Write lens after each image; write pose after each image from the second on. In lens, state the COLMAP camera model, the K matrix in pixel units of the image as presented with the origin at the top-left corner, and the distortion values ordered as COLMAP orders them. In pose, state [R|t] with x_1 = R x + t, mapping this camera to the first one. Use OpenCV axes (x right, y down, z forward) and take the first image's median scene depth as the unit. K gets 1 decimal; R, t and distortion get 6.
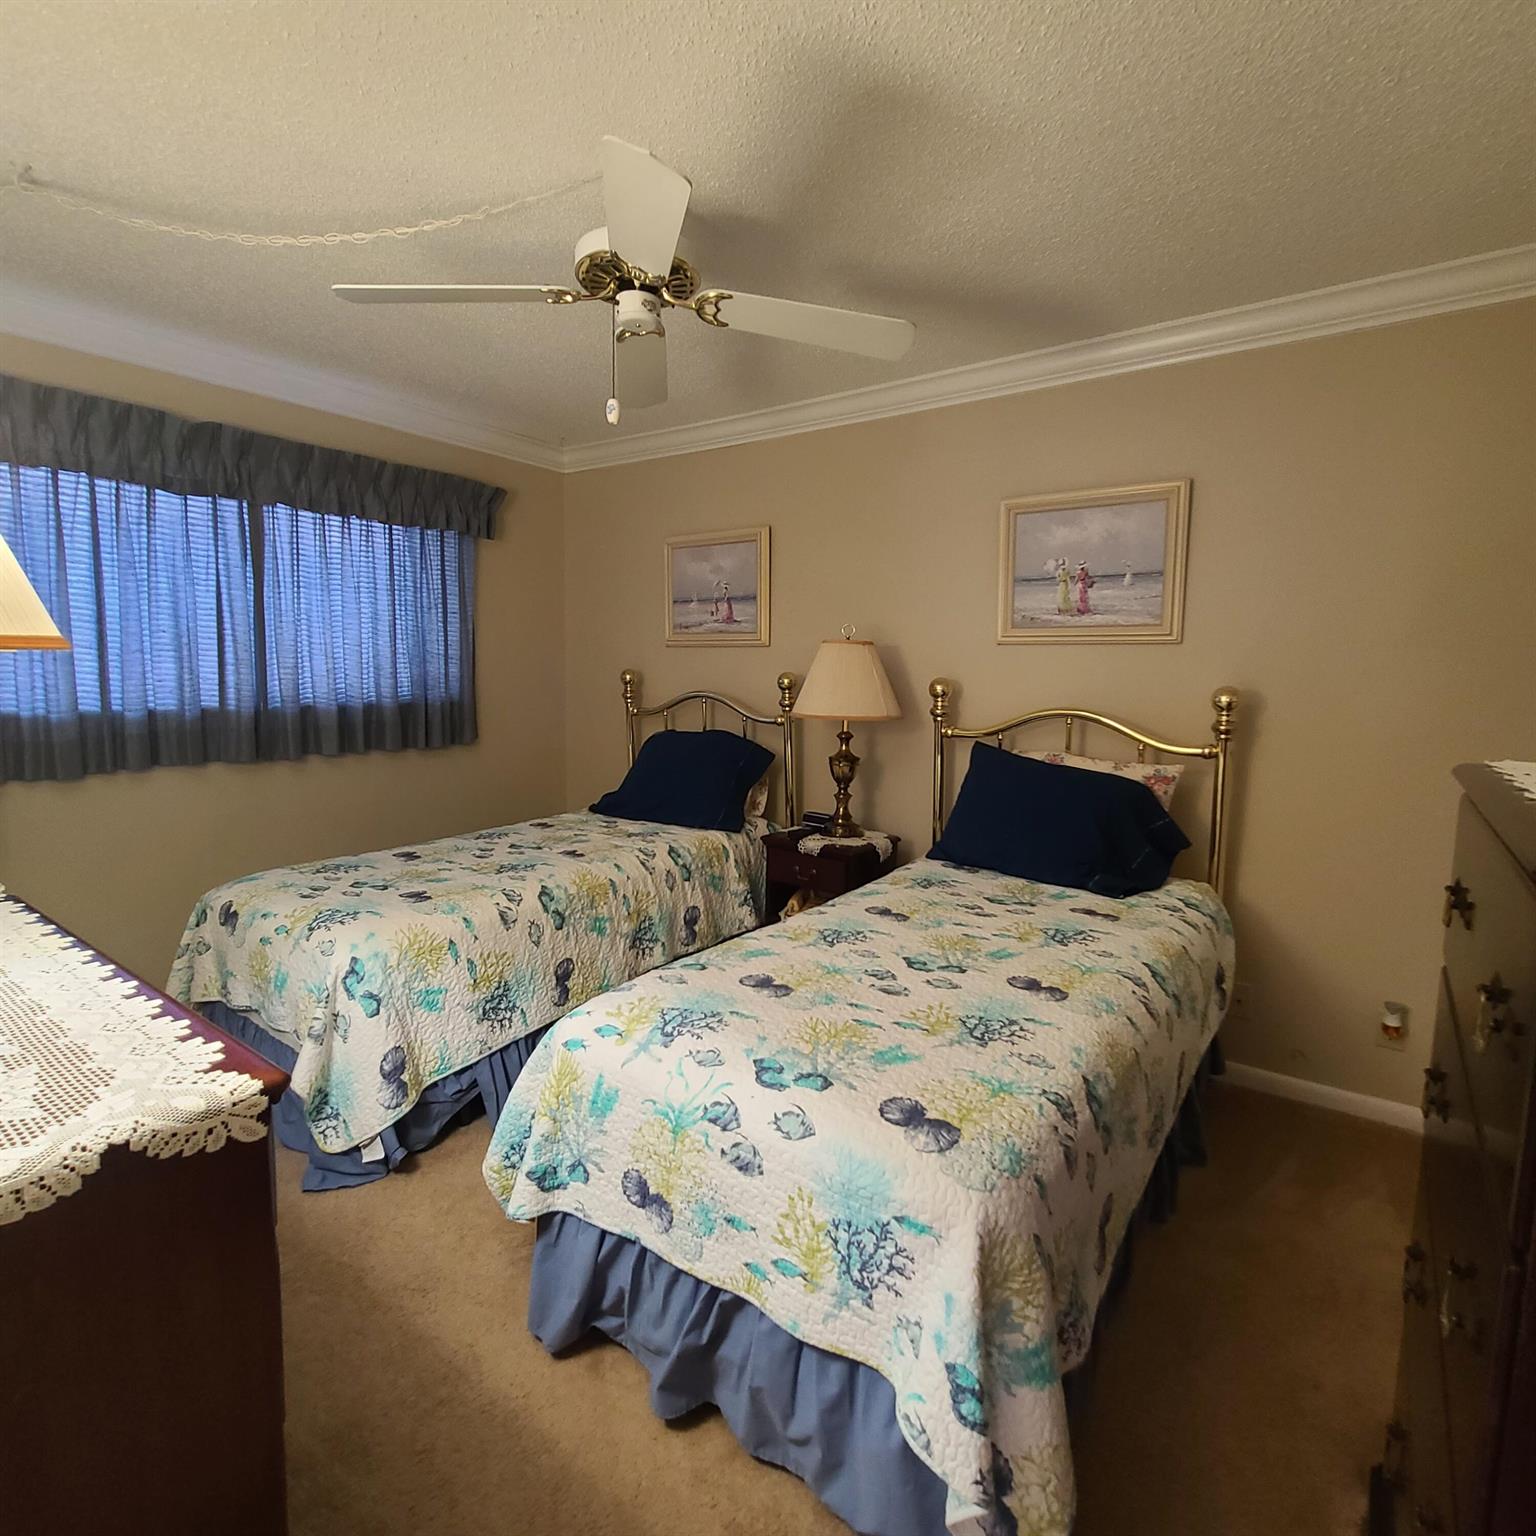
lens RADIAL K [[831.5, 0, 773.4], [0, 831.5, 760.1], [0, 0, 1]] dist [-0.003061, 0.000023]
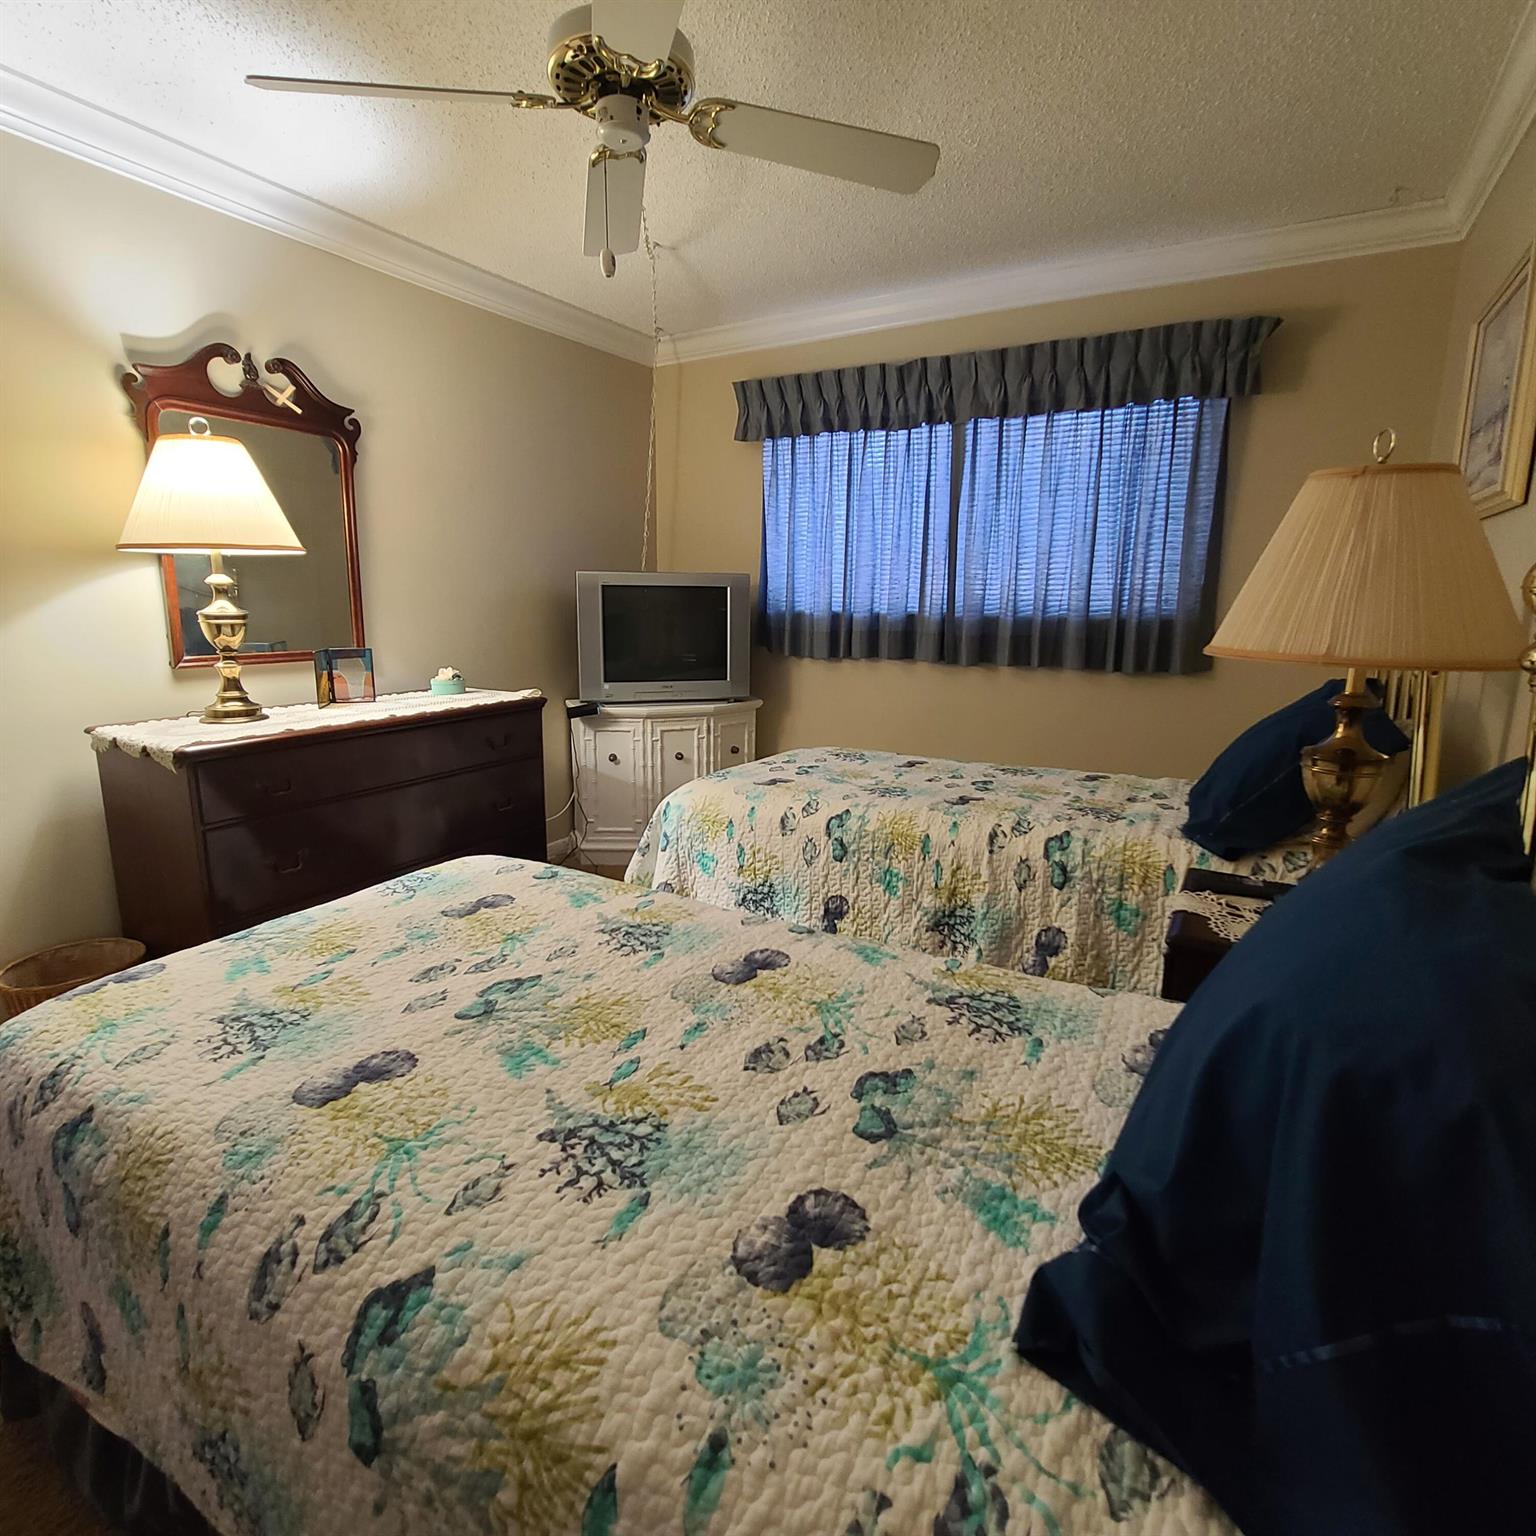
lens RADIAL K [[831.5, 0, 773.4], [0, 831.5, 761.1], [0, 0, 1]] dist [-0.003061, 0.000023]
pose [[0.094638, 0.185890, -0.978002, 0.620646], [-0.115003, 0.977876, 0.174738, -0.052141], [0.988847, 0.095937, 0.113922, 0.859694]]
